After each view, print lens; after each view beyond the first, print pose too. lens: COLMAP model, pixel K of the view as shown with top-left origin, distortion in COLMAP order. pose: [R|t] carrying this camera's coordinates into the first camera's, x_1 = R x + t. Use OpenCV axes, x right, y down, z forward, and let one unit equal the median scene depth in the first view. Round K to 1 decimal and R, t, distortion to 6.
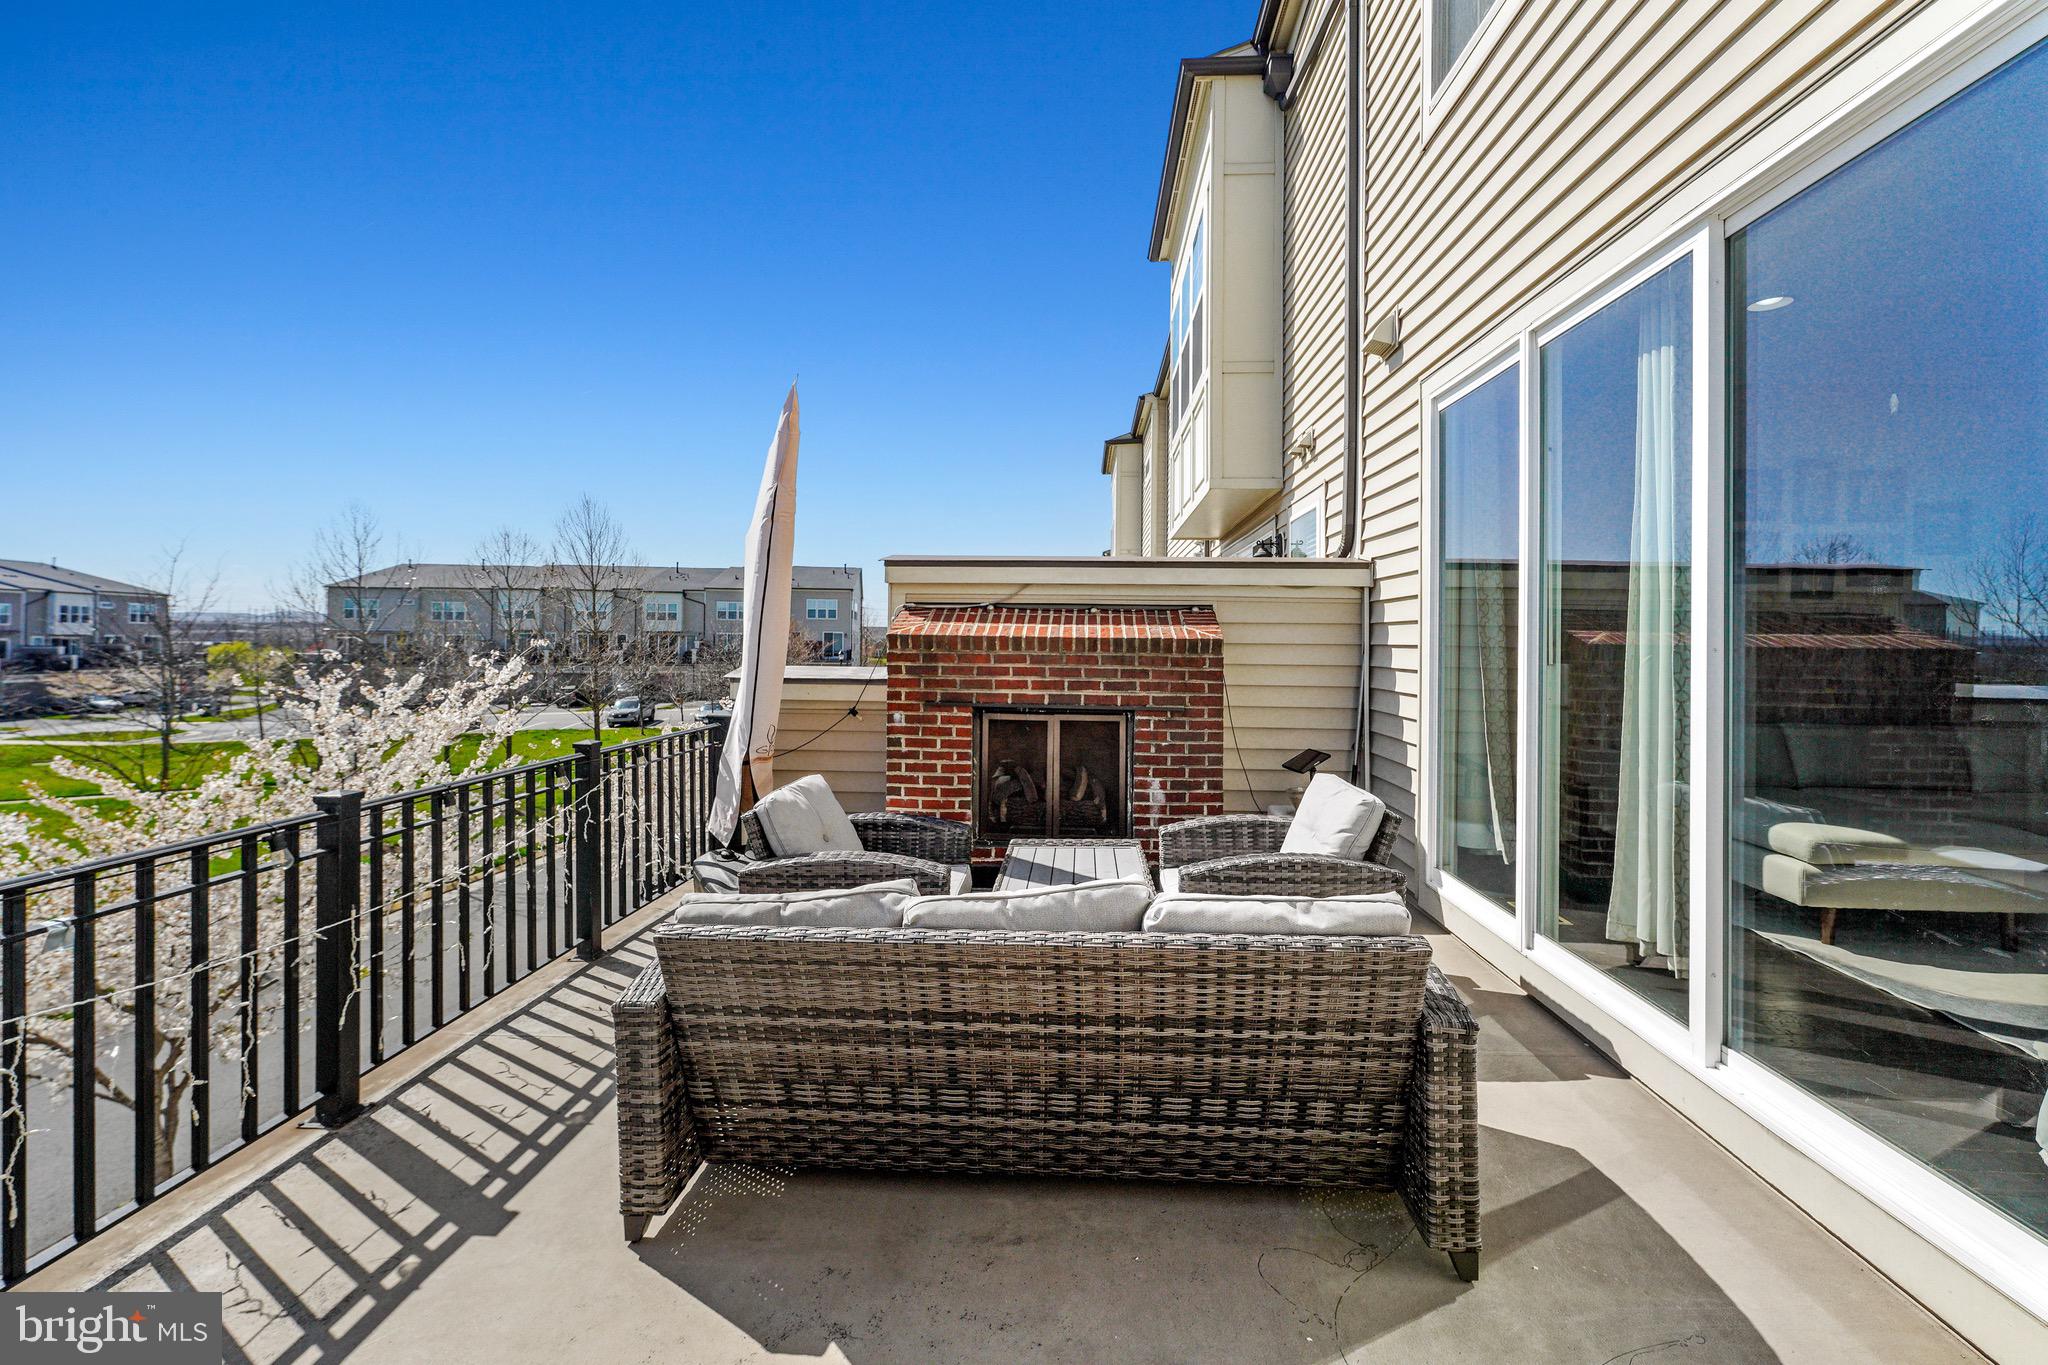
lens RADIAL K [[838.8, 0, 1034.8], [0, 838.8, 634.0], [0, 0, 1]] dist [-0.000798, 0.000125]
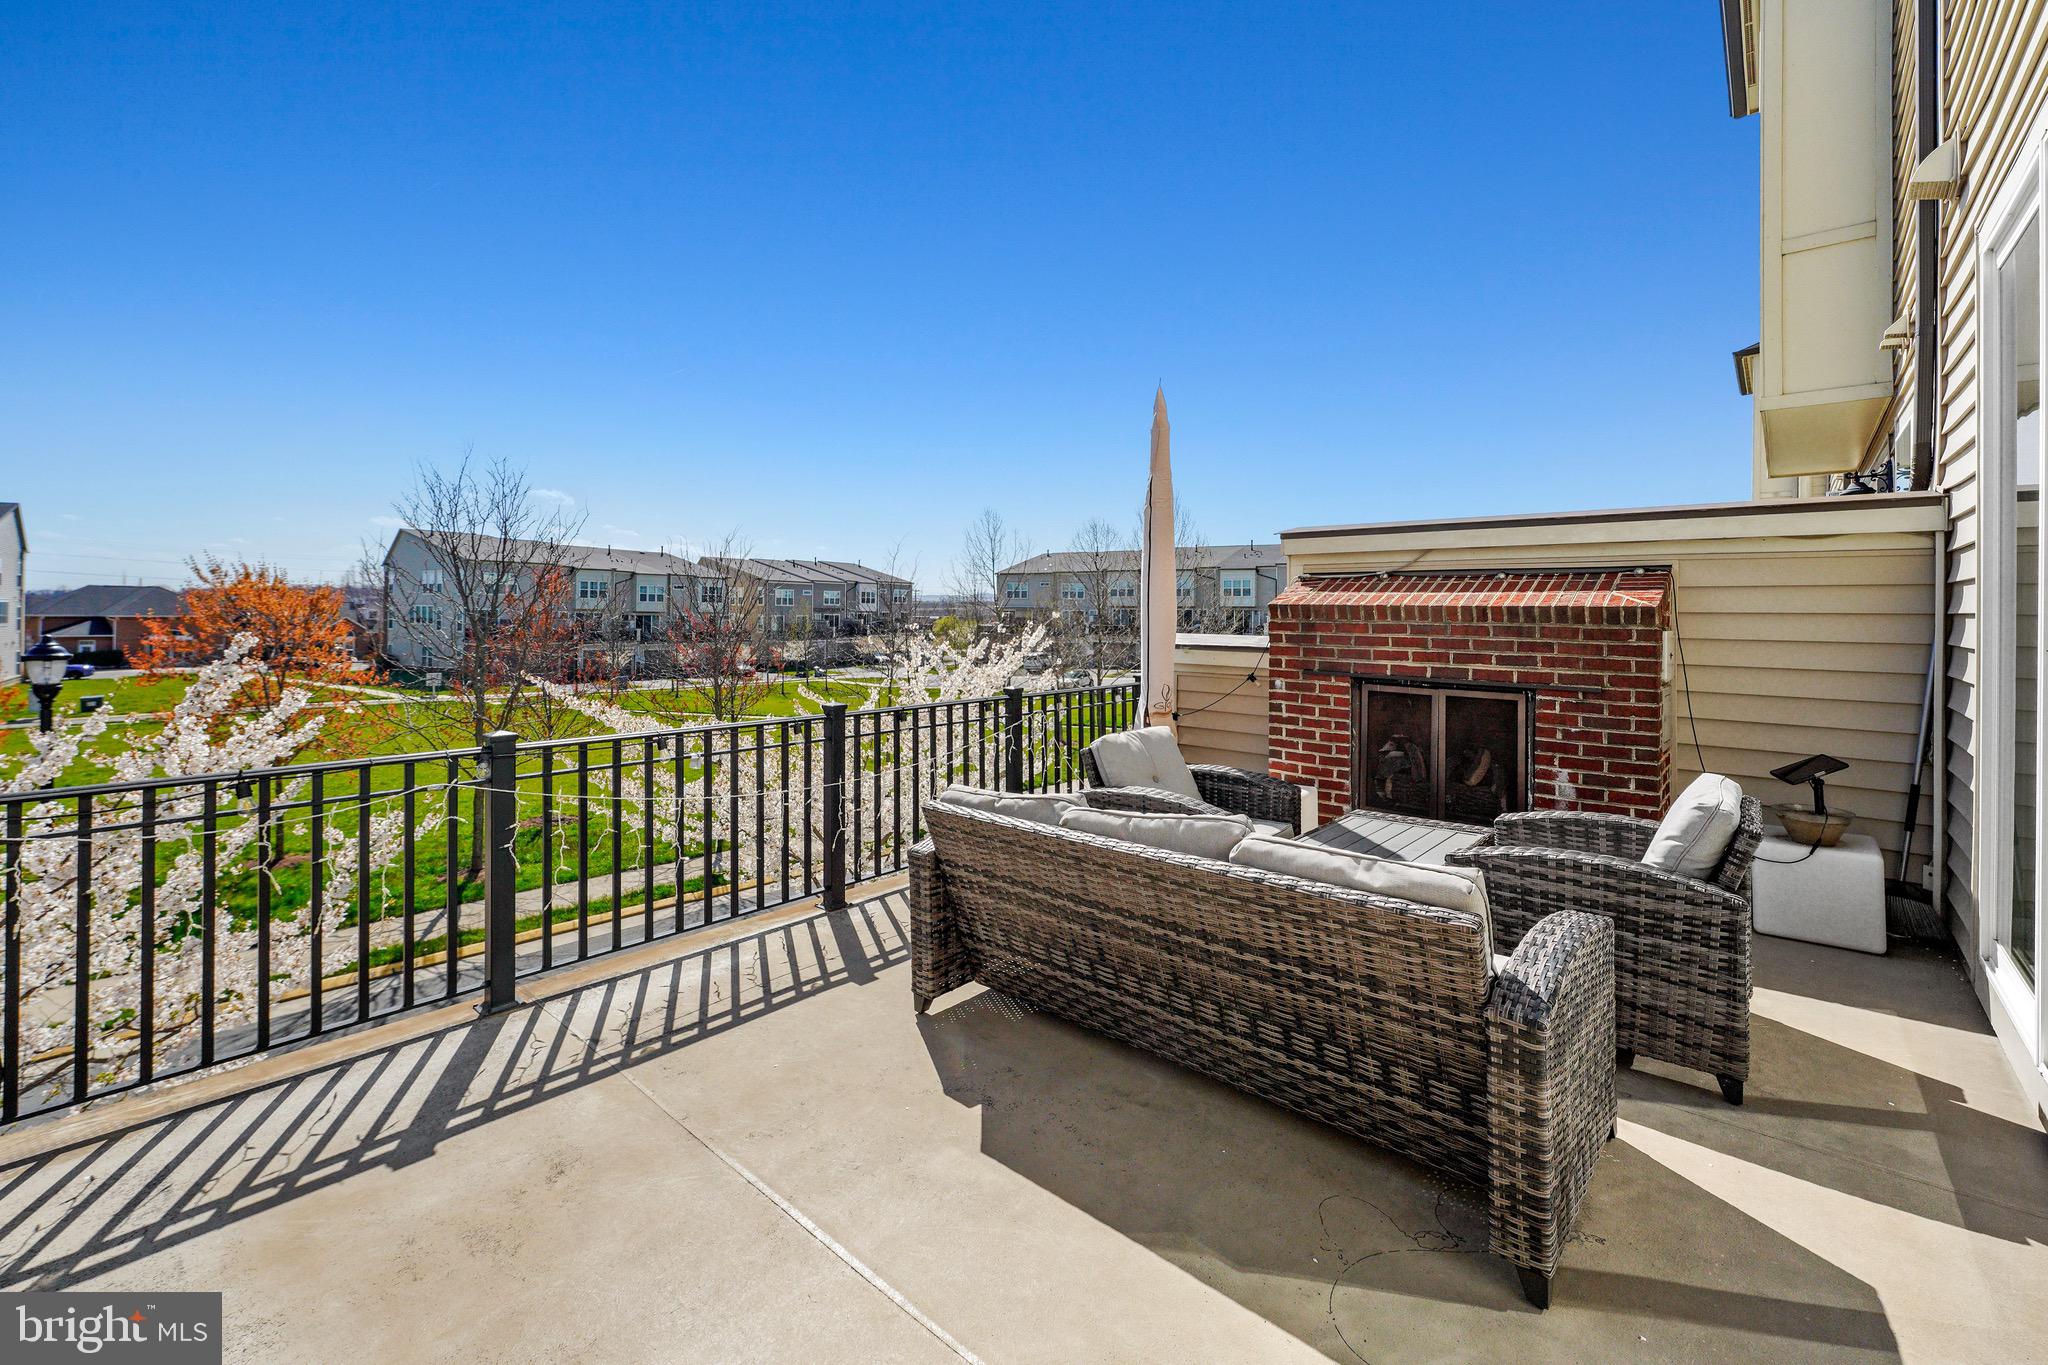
lens RADIAL K [[852.3, 0, 1031.6], [0, 852.3, 608.0], [0, 0, 1]] dist [-0.001586, -0.000139]
pose [[0.784321, -0.005559, -0.620331, 0.259152], [0.004909, 0.999984, -0.002755, 0.006527], [0.620336, -0.000884, 0.784336, -0.023690]]
